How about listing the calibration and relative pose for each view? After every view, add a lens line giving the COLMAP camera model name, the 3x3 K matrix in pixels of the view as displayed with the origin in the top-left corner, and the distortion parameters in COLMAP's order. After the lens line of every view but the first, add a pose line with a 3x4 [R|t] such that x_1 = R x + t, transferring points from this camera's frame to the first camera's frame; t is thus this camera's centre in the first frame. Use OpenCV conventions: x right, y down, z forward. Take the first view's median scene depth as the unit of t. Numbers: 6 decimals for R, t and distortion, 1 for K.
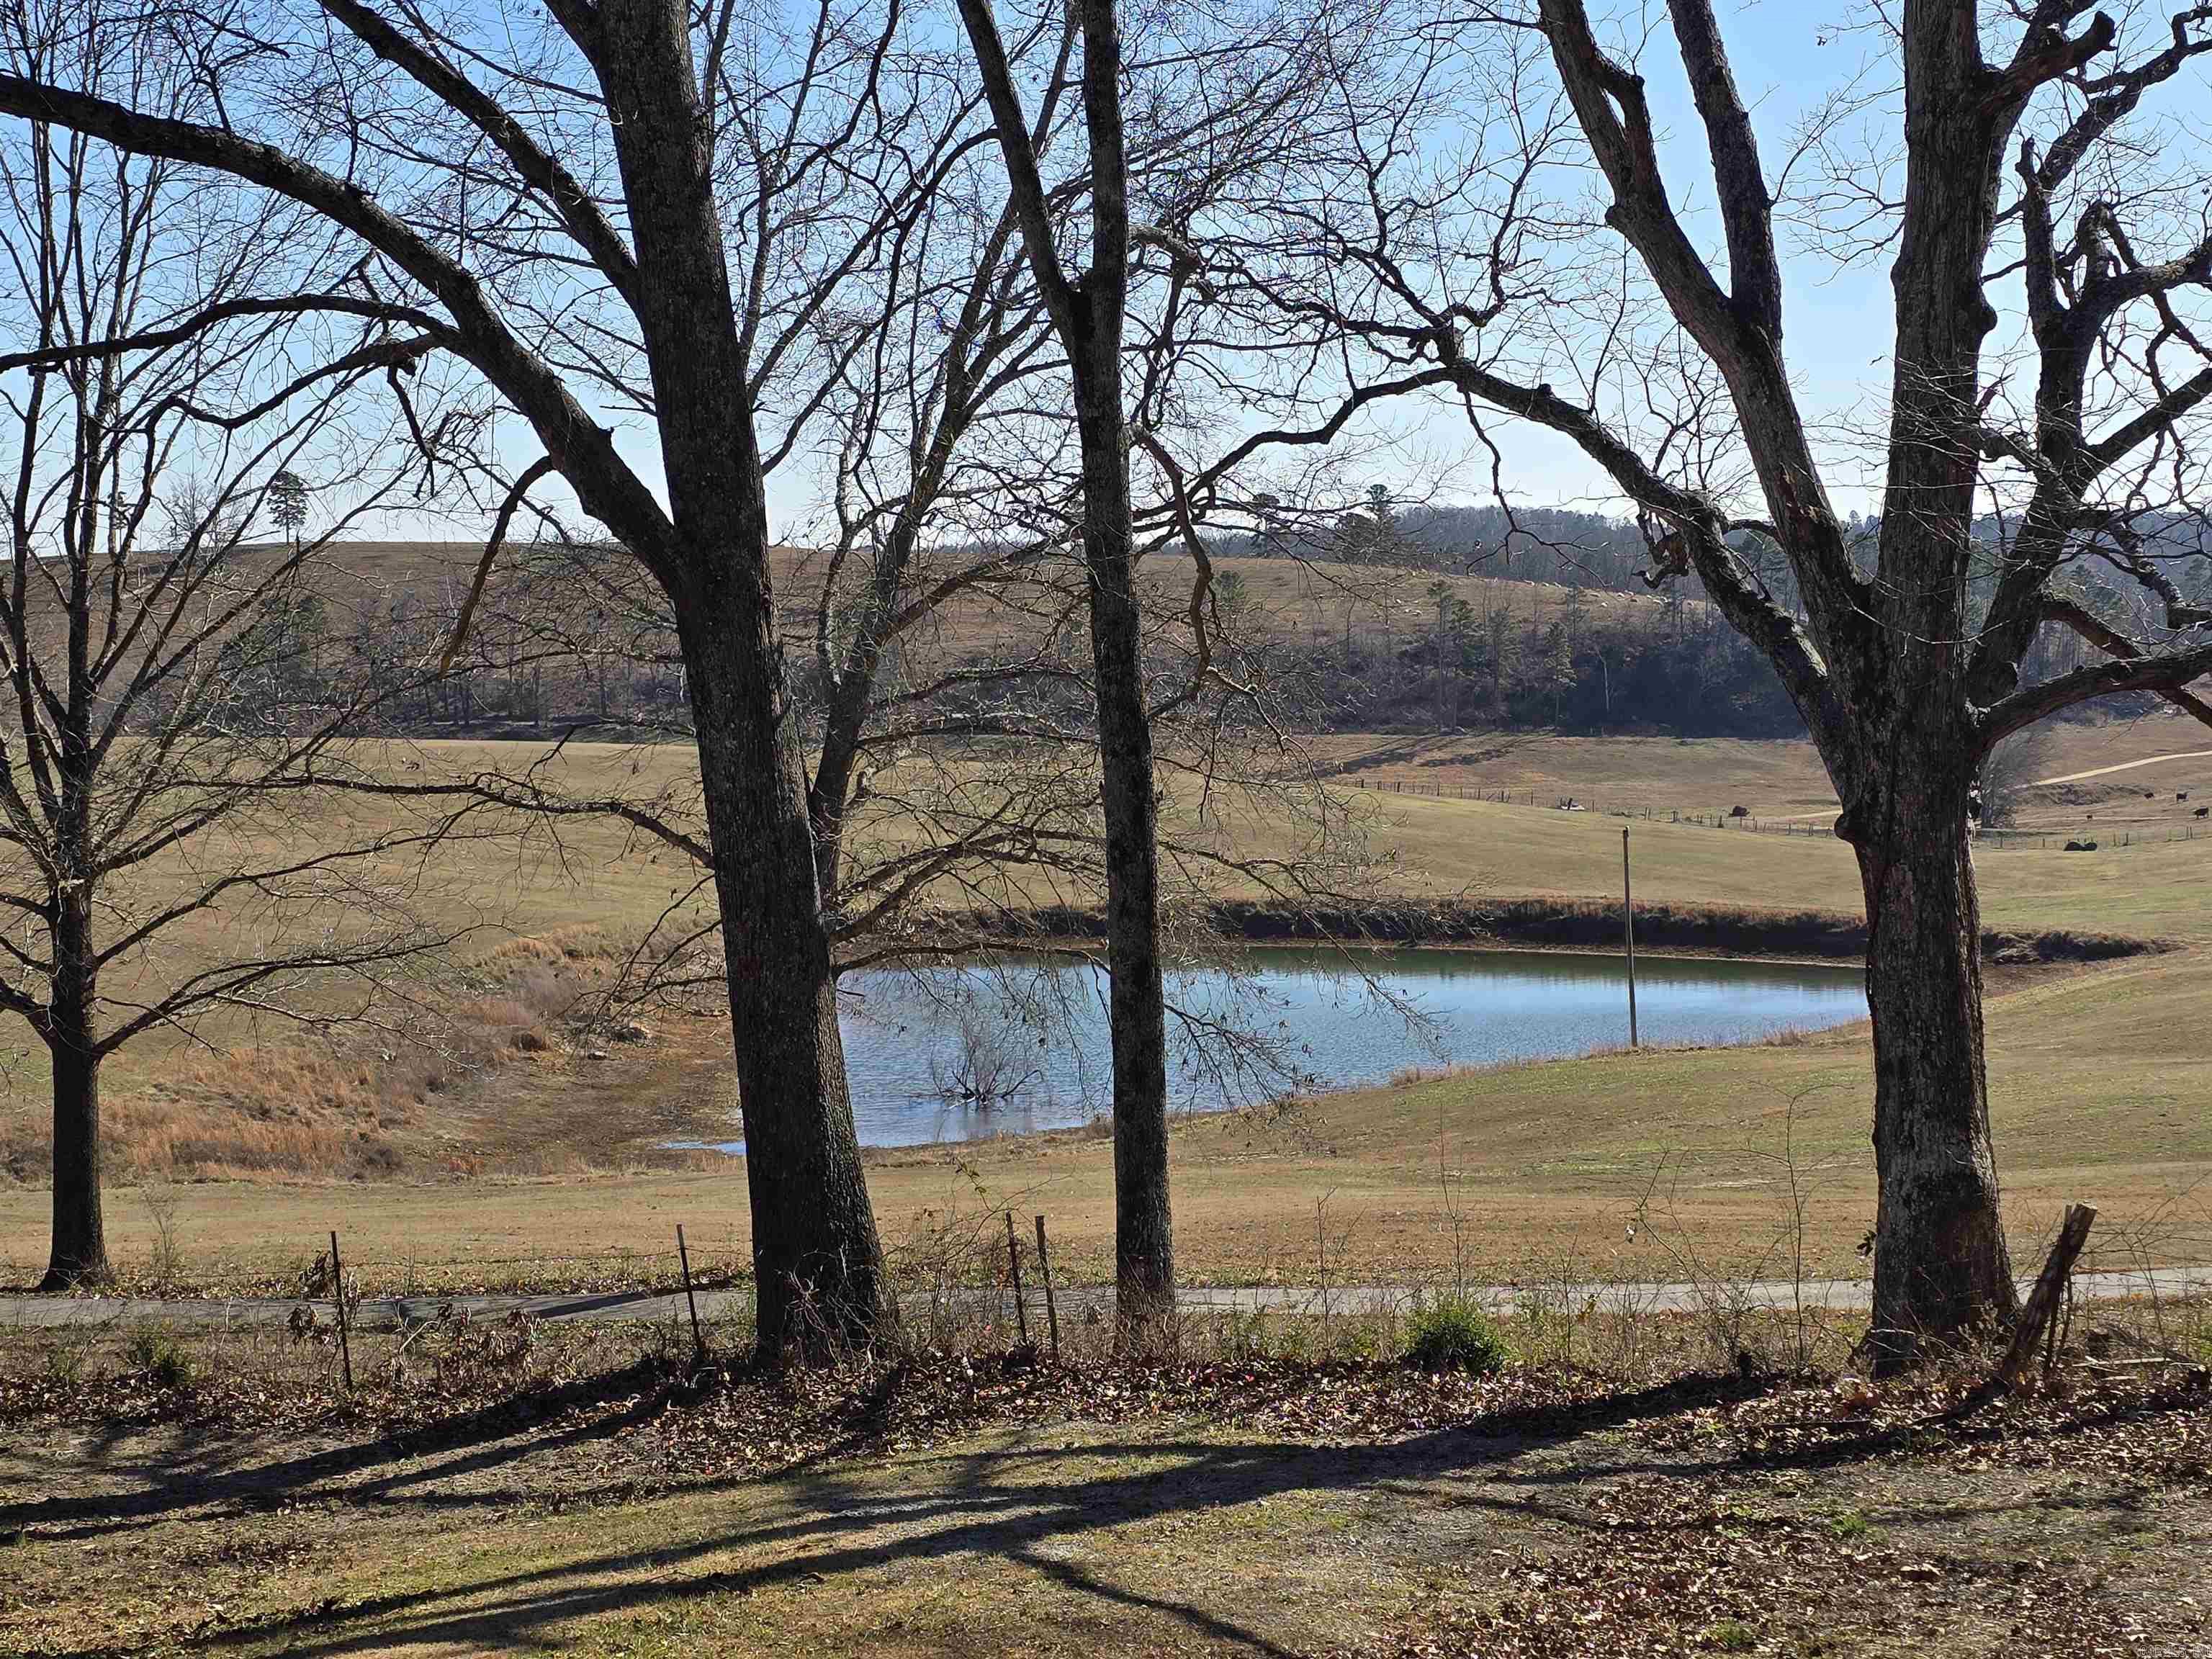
lens RADIAL K [[3555.2, 0, 1159.5], [0, 3555.2, 841.6], [0, 0, 1]] dist [0.243396, -0.917927]
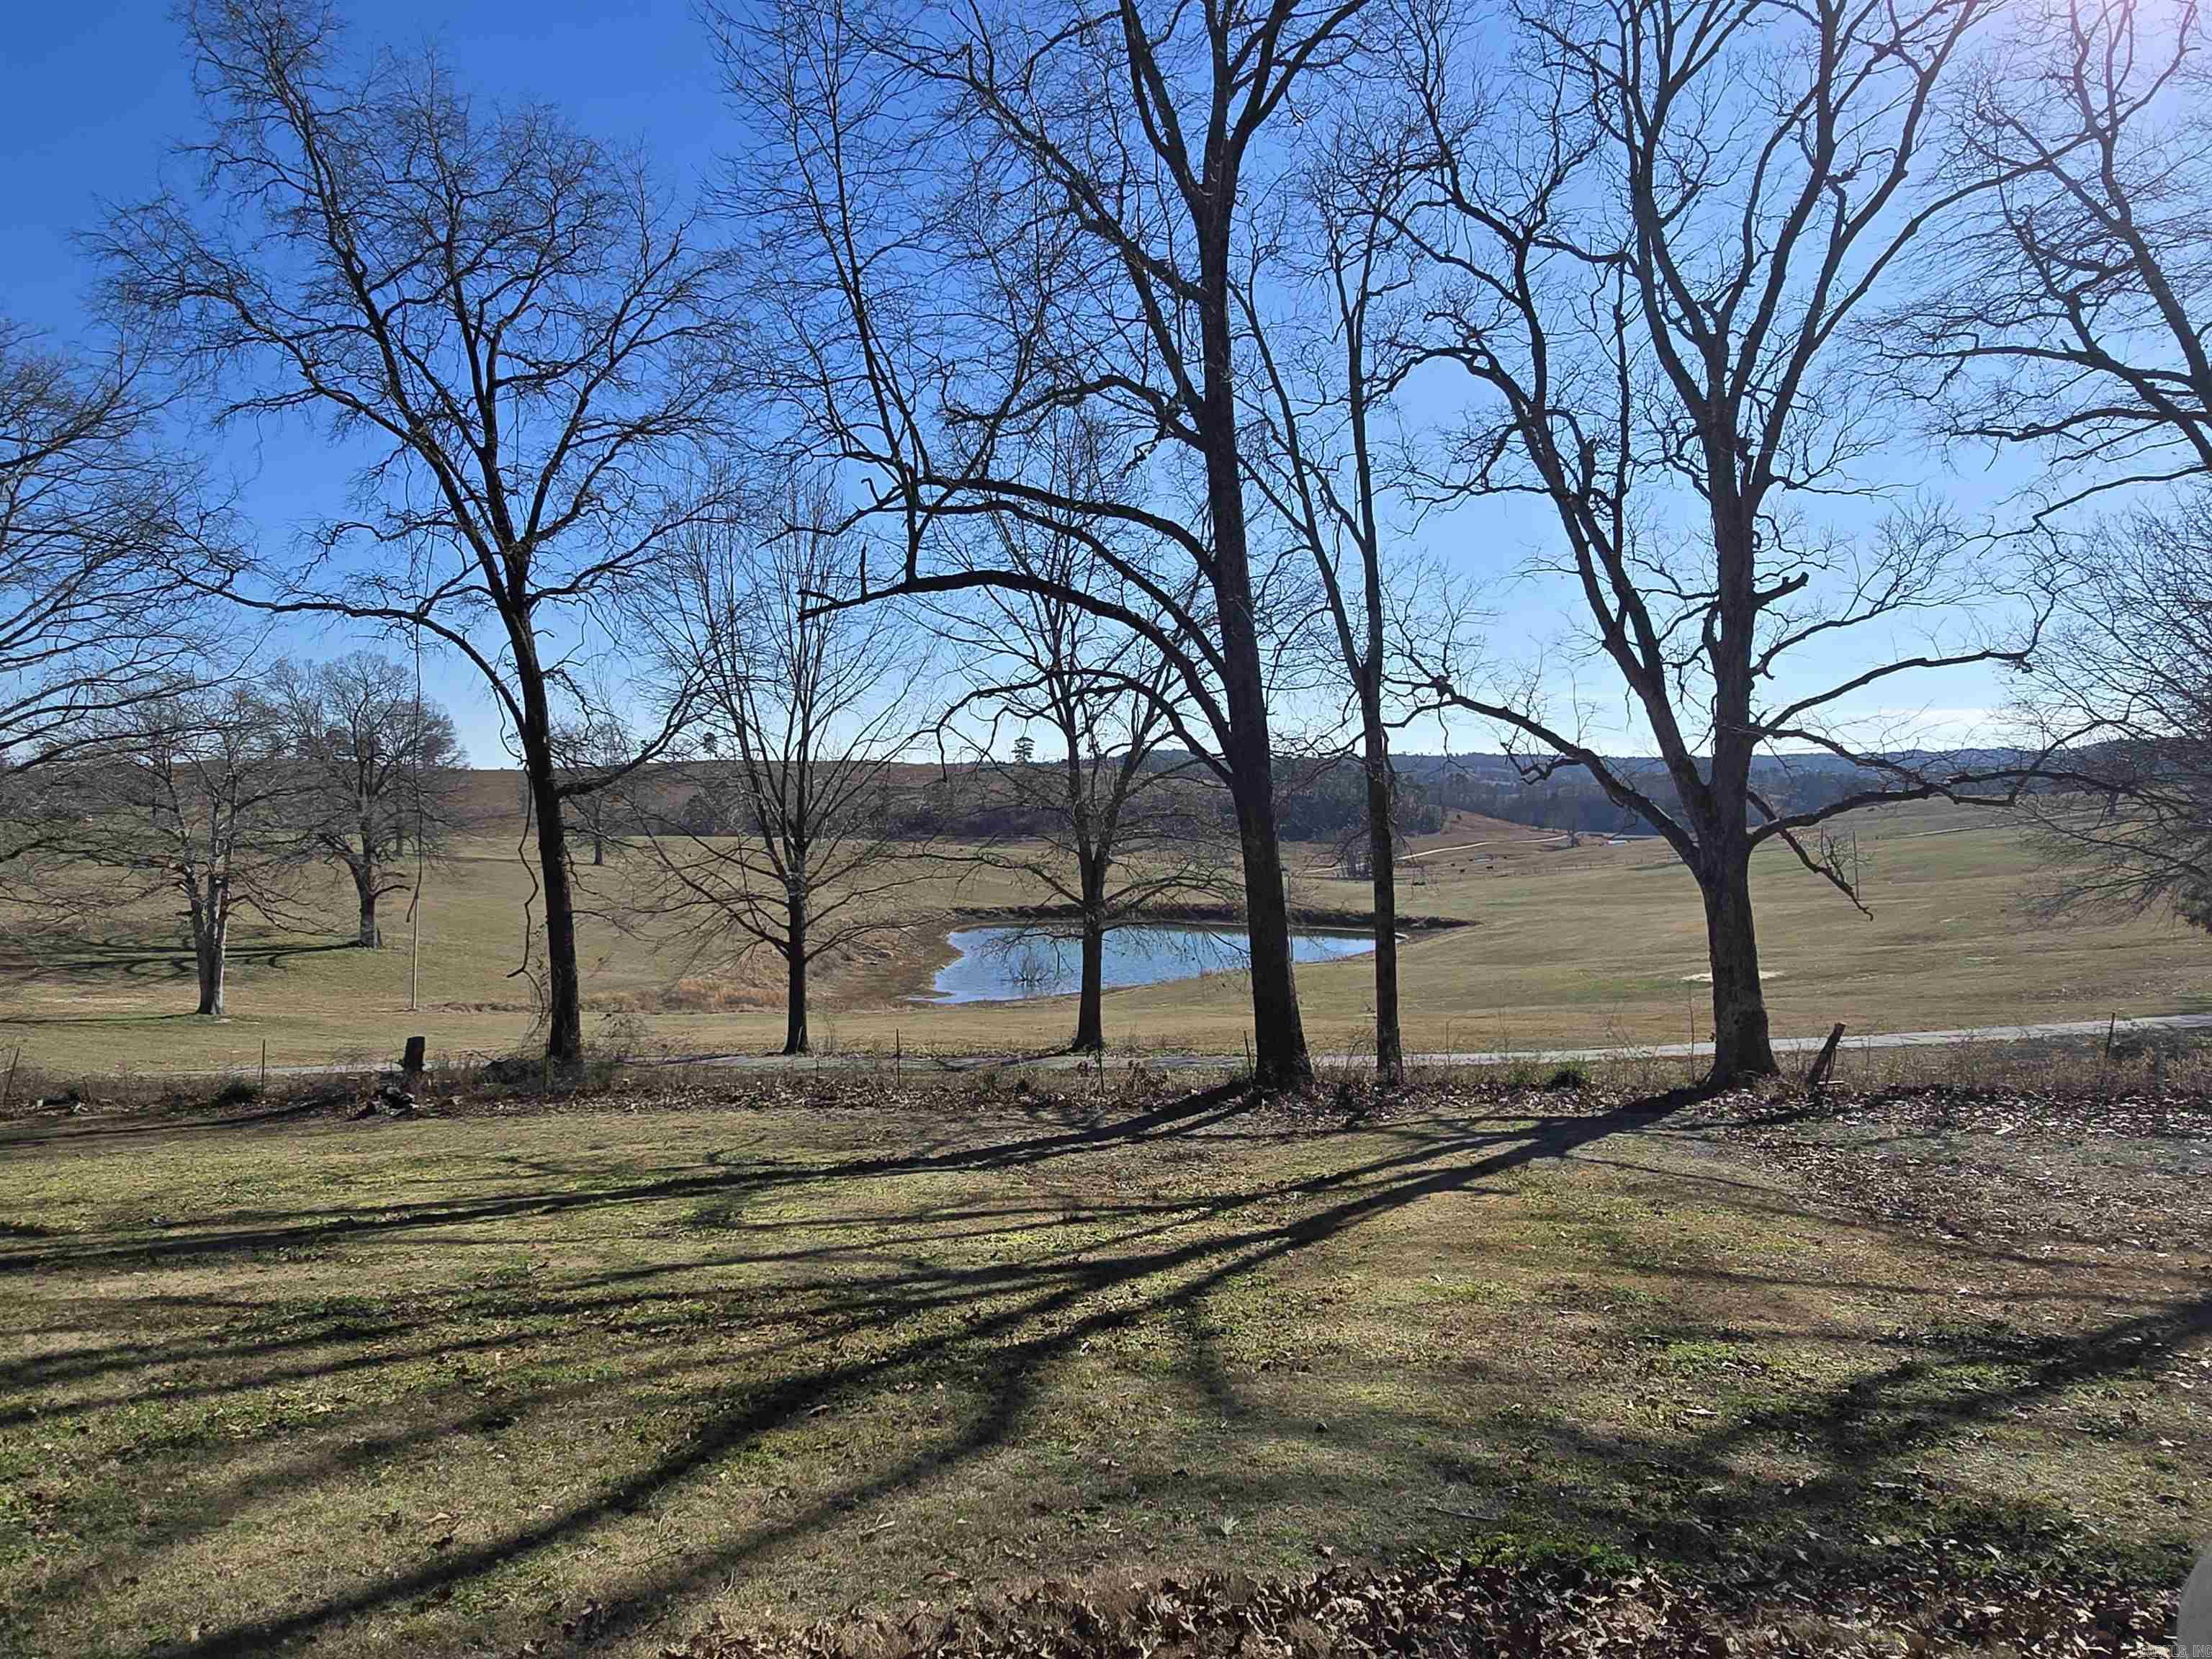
lens RADIAL K [[1398.7, 0, 1109.1], [0, 1398.7, 838.6], [0, 0, 1]] dist [-0.006665, -0.000516]
pose [[0.999195, 0.008610, 0.039189, -0.239192], [-0.007433, 0.999520, -0.030087, 0.000336], [-0.039429, 0.029771, 0.998779, -0.001384]]
